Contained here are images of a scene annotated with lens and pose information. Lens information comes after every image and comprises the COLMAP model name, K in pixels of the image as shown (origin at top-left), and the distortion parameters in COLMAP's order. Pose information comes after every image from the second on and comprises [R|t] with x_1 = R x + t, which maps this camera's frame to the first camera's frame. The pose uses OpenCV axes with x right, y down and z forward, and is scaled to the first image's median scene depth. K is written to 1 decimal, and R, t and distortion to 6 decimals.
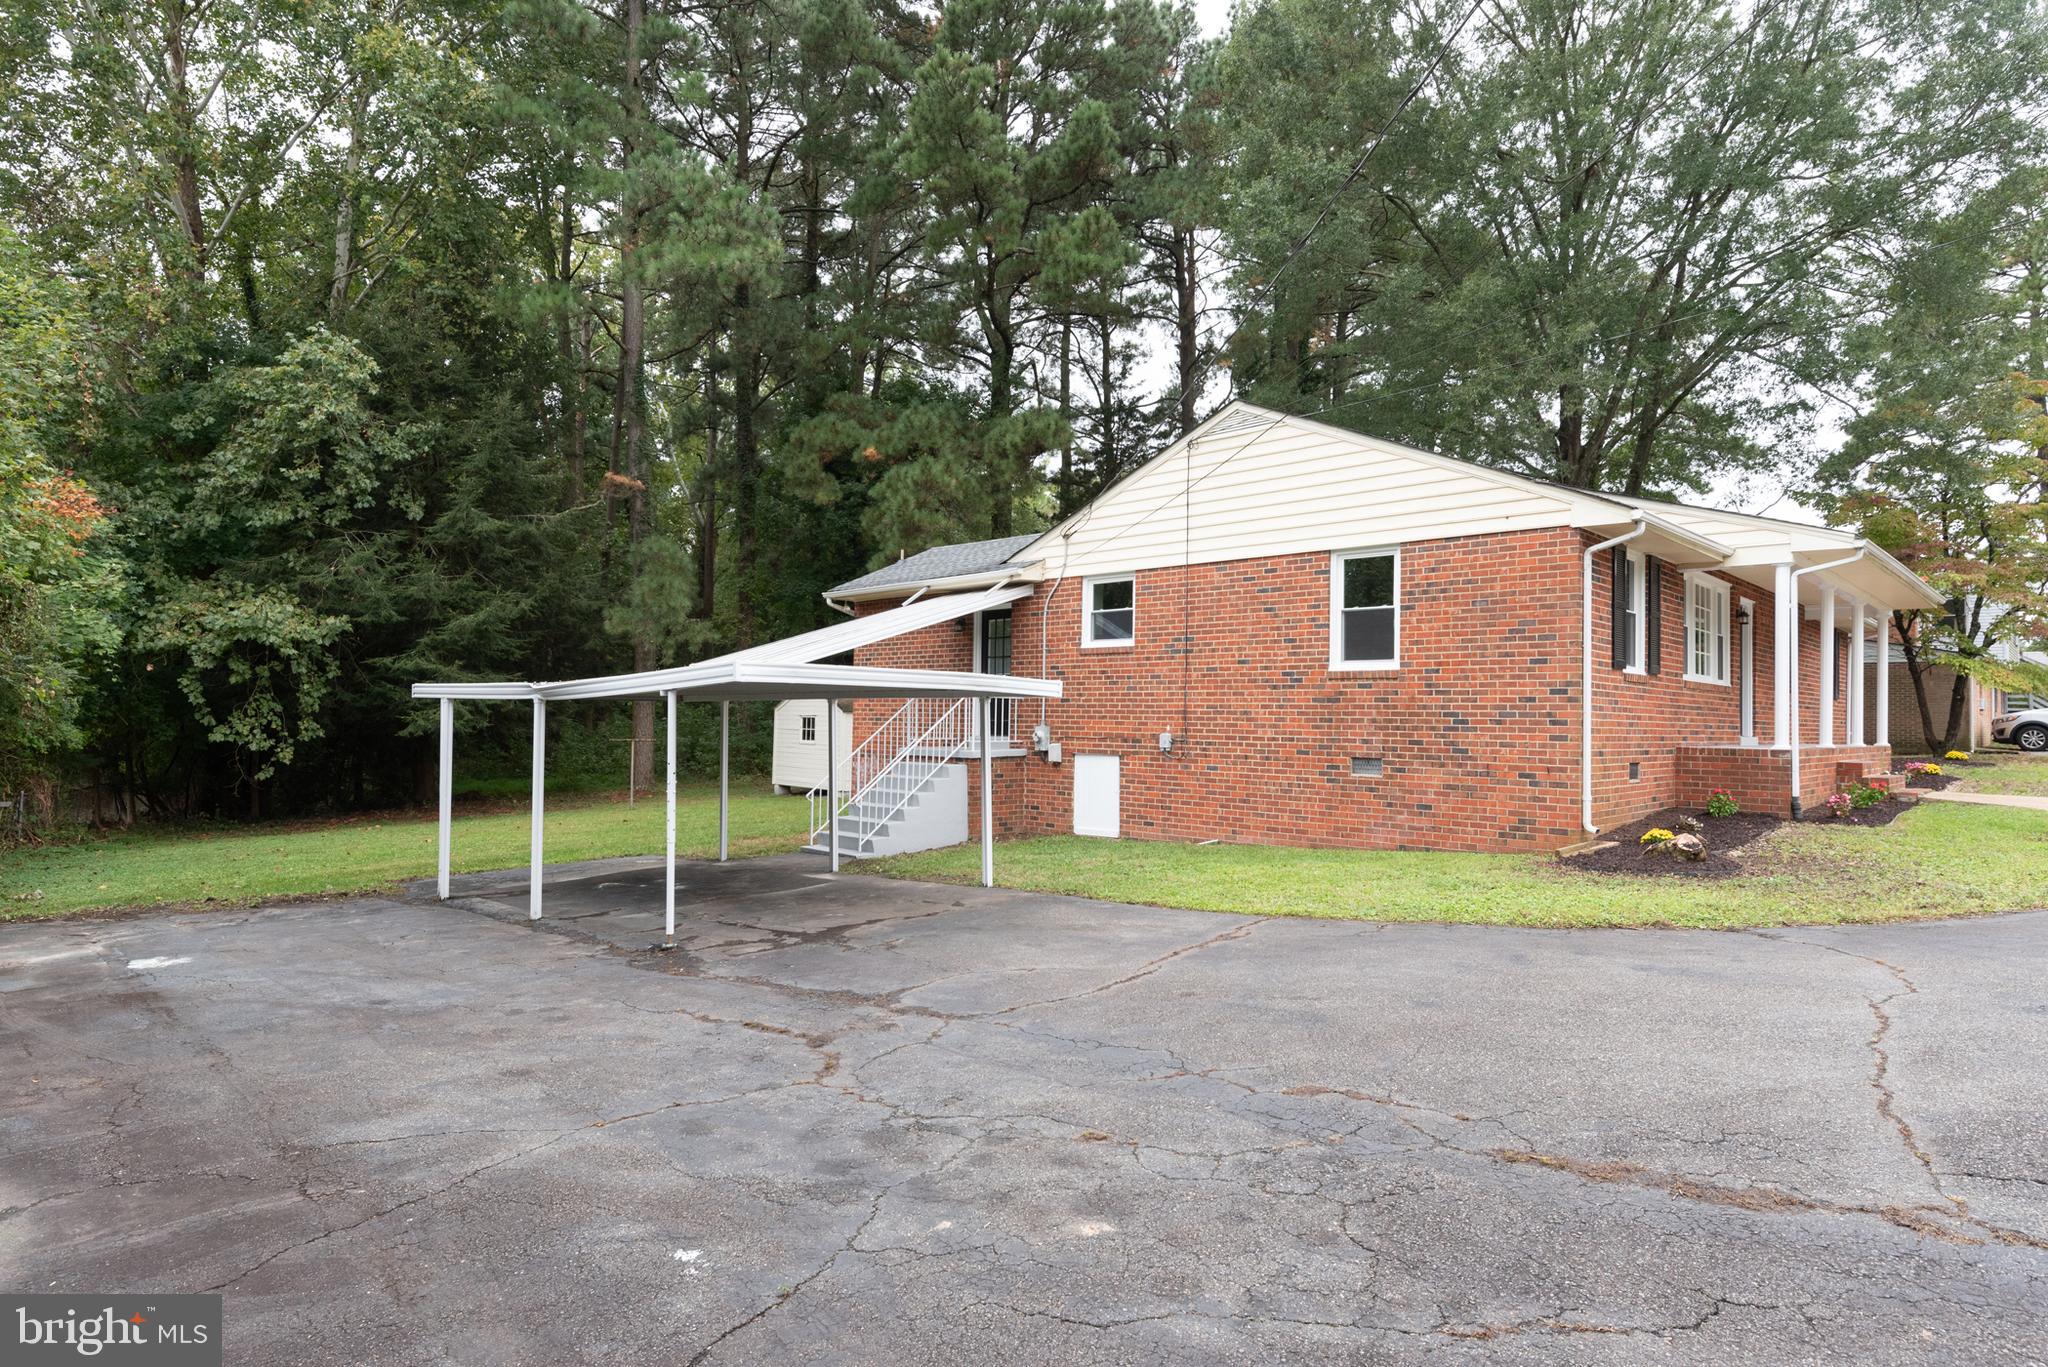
lens RADIAL K [[1107.8, 0, 1018.3], [0, 1107.8, 694.9], [0, 0, 1]] dist [0.002103, 0.000550]
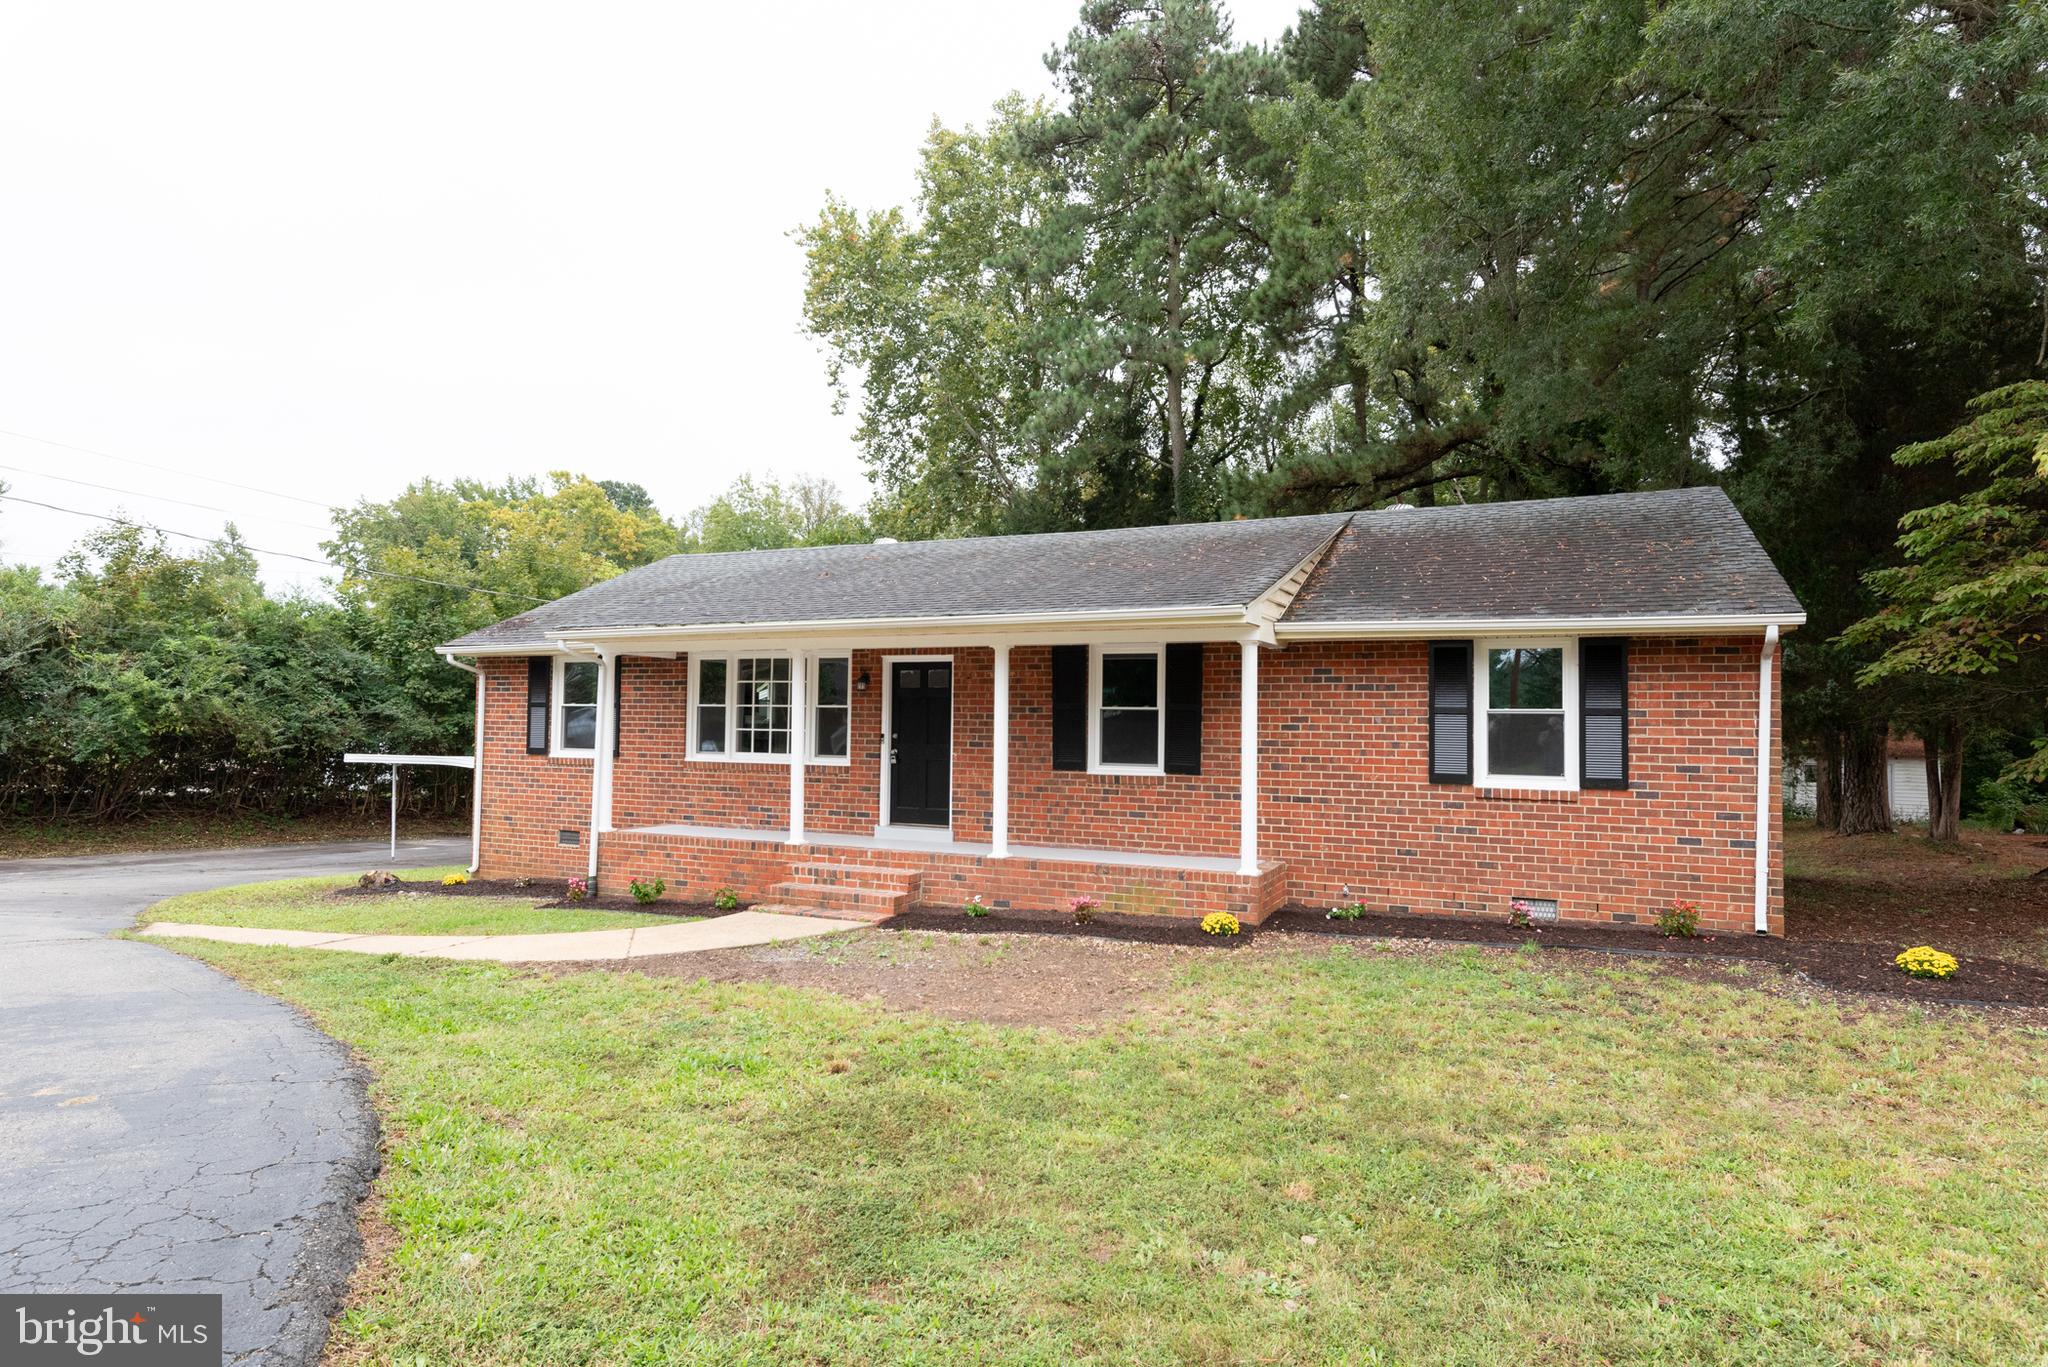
lens RADIAL K [[1107.8, 0, 1046.3], [0, 1107.8, 683.4], [0, 0, 1]] dist [0.002103, 0.000550]
pose [[0.356806, -0.045815, -0.933054, 1.467234], [0.014427, 0.998948, -0.043534, -0.030987], [0.934067, 0.002072, 0.357091, 0.821045]]
